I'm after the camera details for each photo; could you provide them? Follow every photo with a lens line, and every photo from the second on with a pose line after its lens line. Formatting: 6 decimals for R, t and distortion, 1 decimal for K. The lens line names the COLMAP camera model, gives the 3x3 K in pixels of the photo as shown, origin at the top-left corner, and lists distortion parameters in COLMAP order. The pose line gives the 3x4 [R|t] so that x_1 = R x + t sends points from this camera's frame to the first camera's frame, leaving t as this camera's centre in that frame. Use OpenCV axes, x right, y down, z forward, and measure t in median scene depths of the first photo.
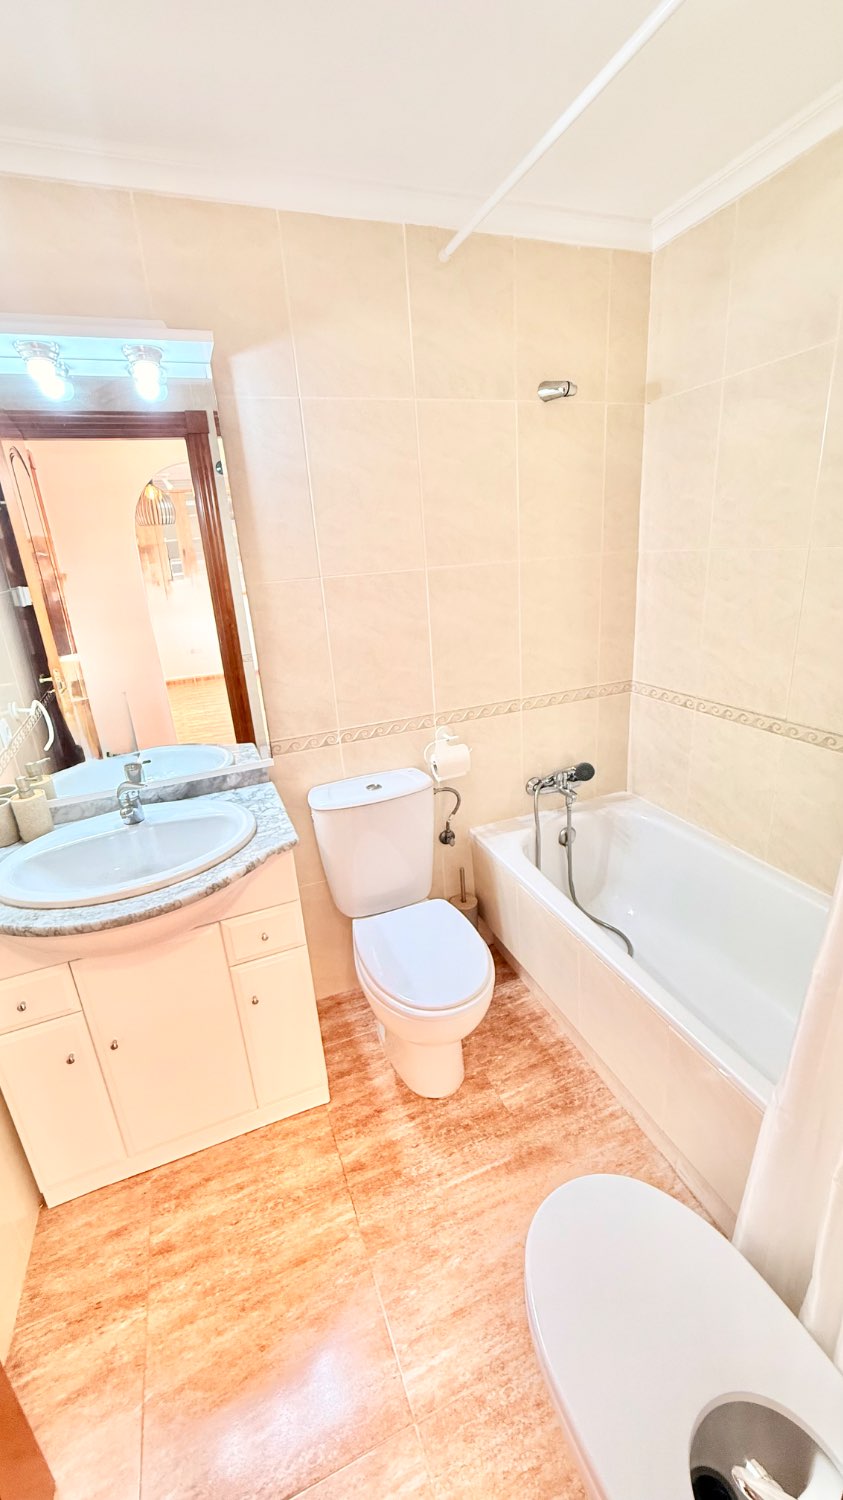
lens RADIAL K [[596.9, 0, 422.8], [0, 596.9, 747.6], [0, 0, 1]] dist [-0.000280, 0.000272]
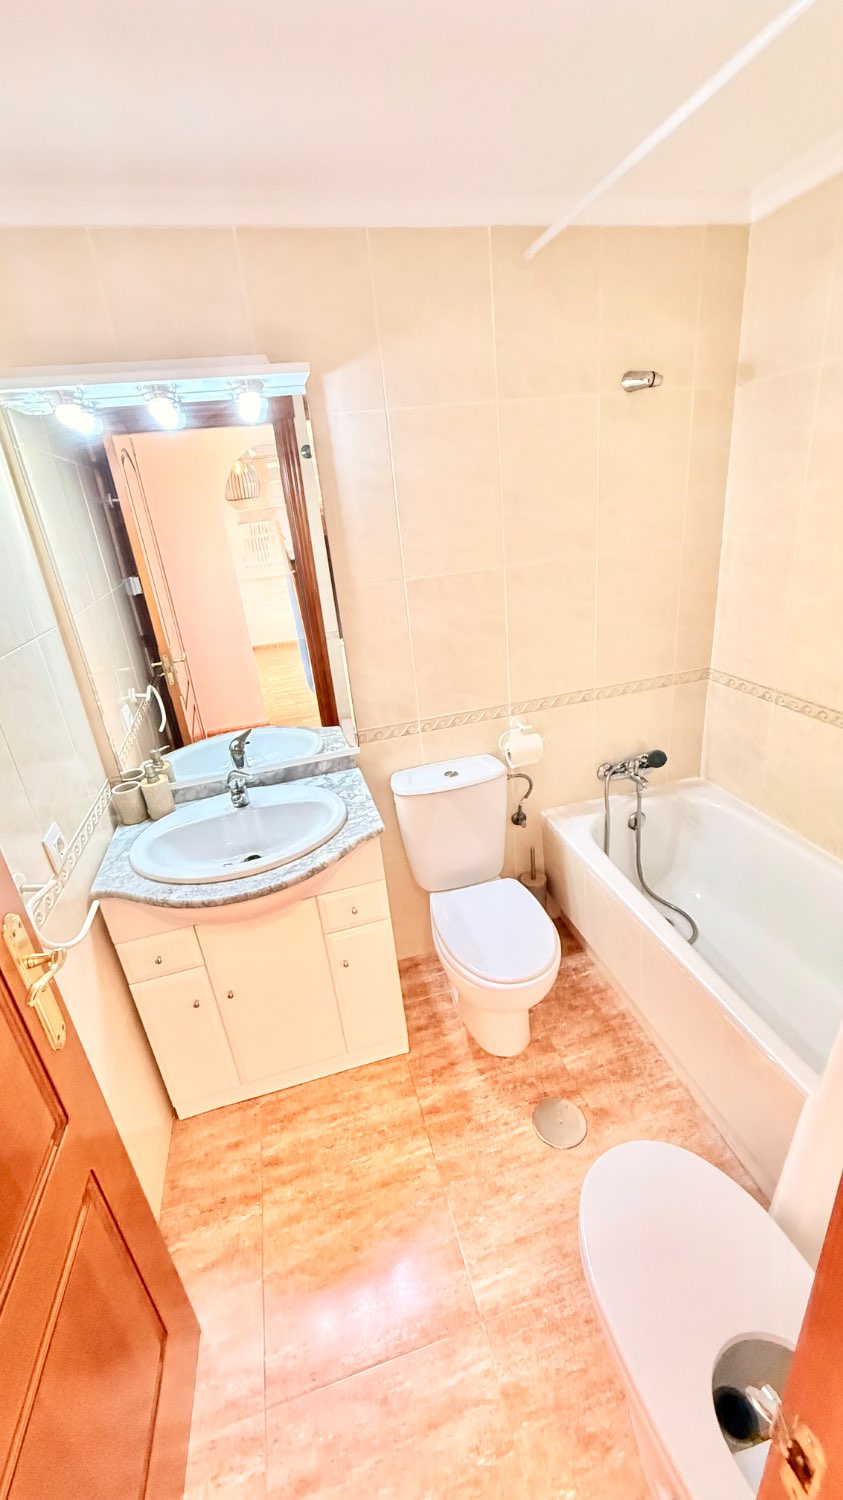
lens RADIAL K [[596.9, 0, 423.3], [0, 596.9, 746.9], [0, 0, 1]] dist [-0.000280, 0.000272]
pose [[0.992806, 0.018687, -0.118268, -0.006053], [-0.009459, 0.996899, 0.078116, -0.072014], [0.119361, -0.076435, 0.989904, -0.072171]]
